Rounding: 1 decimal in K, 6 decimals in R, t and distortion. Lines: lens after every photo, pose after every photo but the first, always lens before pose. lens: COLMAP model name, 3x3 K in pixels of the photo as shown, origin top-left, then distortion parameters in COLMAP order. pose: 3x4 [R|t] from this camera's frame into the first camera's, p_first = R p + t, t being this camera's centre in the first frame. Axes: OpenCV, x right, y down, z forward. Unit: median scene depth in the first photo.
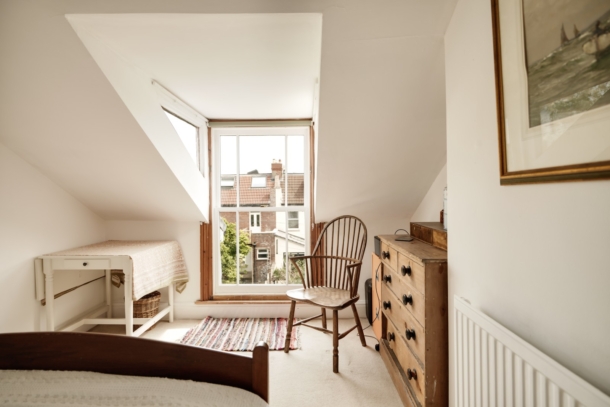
lens RADIAL K [[328.3, 0, 307.3], [0, 328.3, 201.0], [0, 0, 1]] dist [0.001251, 0.000183]
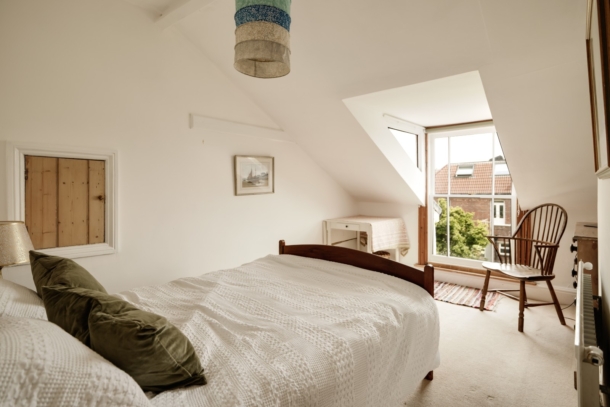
lens RADIAL K [[318.5, 0, 306.2], [0, 318.5, 190.2], [0, 0, 1]] dist [-0.001873, -0.000435]
pose [[0.759548, 0.008344, -0.650398, 0.175484], [-0.007205, 0.999964, 0.004415, 0.000787], [0.650412, 0.001333, 0.759581, -0.291352]]
